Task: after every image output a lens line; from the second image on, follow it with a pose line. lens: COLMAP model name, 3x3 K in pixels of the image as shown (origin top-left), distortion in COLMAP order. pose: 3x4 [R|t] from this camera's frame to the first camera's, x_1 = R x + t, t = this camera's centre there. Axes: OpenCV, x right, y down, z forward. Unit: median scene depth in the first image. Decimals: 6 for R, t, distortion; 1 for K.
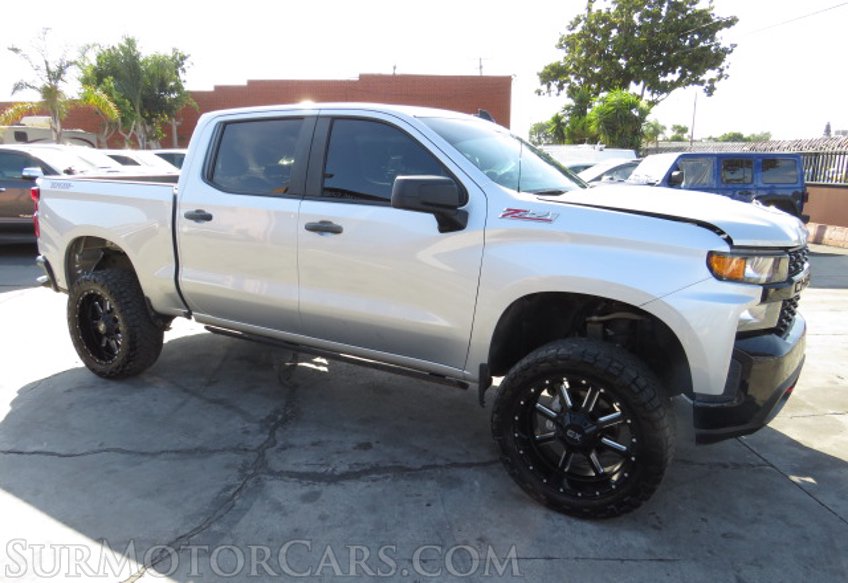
lens RADIAL K [[602.5, 0, 418.8], [0, 602.5, 295.1], [0, 0, 1]] dist [-0.043550, 0.019821]
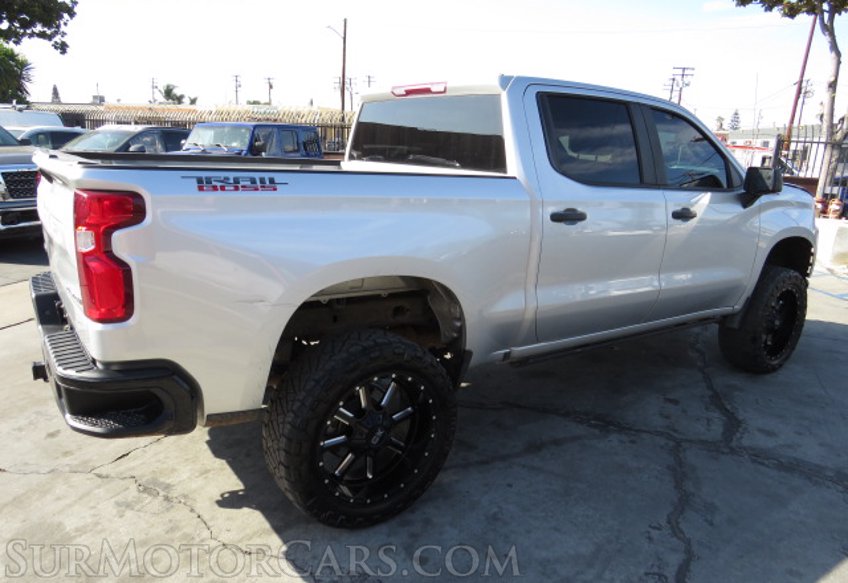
lens RADIAL K [[602.5, 0, 419.6], [0, 602.5, 294.8], [0, 0, 1]] dist [-0.043550, 0.019821]
pose [[0.422031, -0.209241, 0.882105, -0.941049], [0.155787, 0.975265, 0.156805, -0.150425], [-0.893096, 0.071244, 0.444189, 0.678756]]
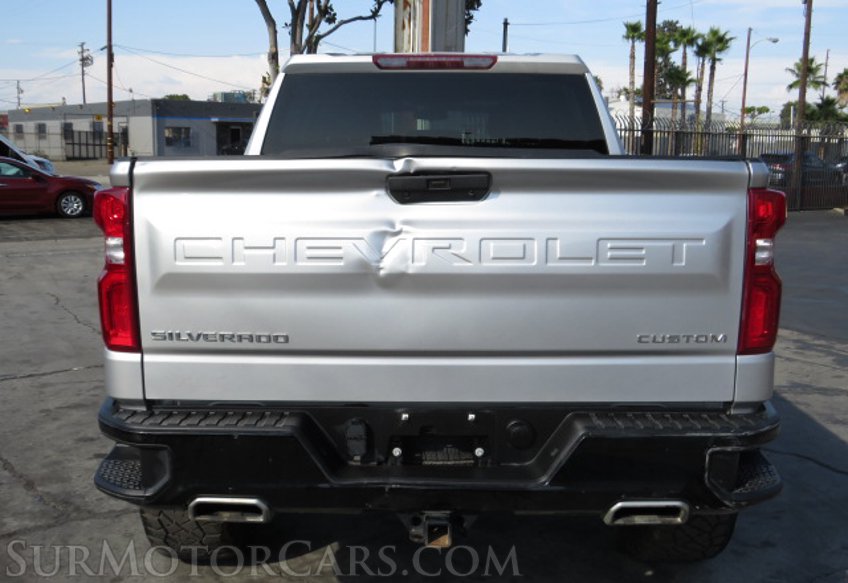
lens RADIAL K [[879.5, 0, 427.5], [0, 879.5, 292.2], [0, 0, 1]] dist [-0.068009, 0.000000]
pose [[-0.501500, -0.147205, 0.852542, -0.985020], [0.176130, 0.947411, 0.267192, -0.295543], [-0.847039, 0.284155, -0.449199, 1.425491]]
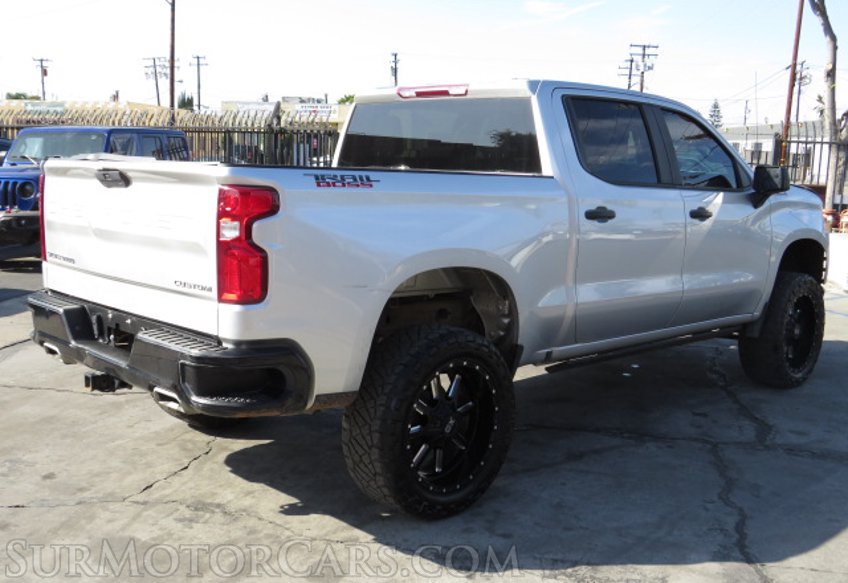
lens RADIAL K [[914.1, 0, 420.5], [0, 914.1, 290.3], [0, 0, 1]] dist [-0.058480, 0.000000]
pose [[0.269851, -0.135631, 0.953302, -1.298052], [0.180899, 0.979543, 0.088158, -0.148490], [-0.945757, 0.148662, 0.288866, 0.725339]]
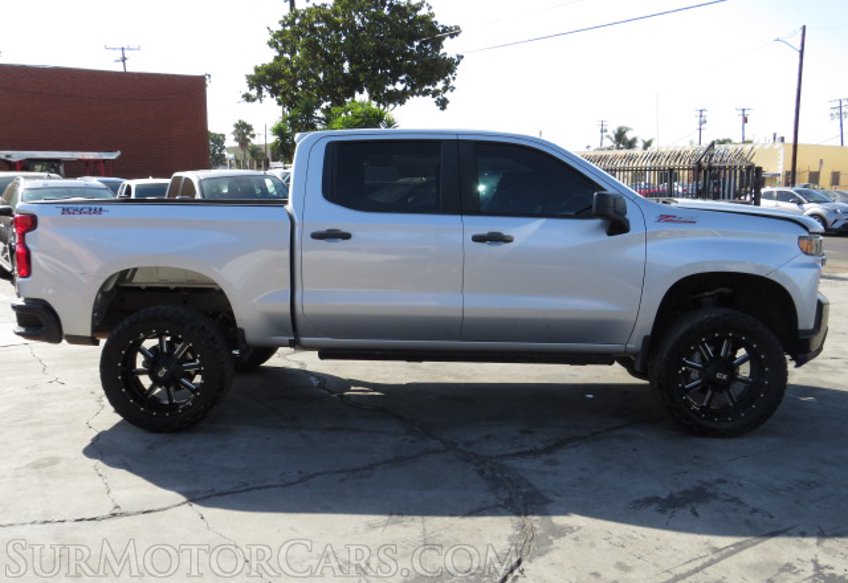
lens RADIAL K [[797.0, 0, 423.1], [0, 797.0, 297.1], [0, 0, 1]] dist [-0.048795, 0.000000]
pose [[0.882048, -0.072249, 0.465588, -0.695050], [0.107565, 0.992955, -0.049696, 0.041605], [-0.458718, 0.093916, 0.883605, -0.180877]]
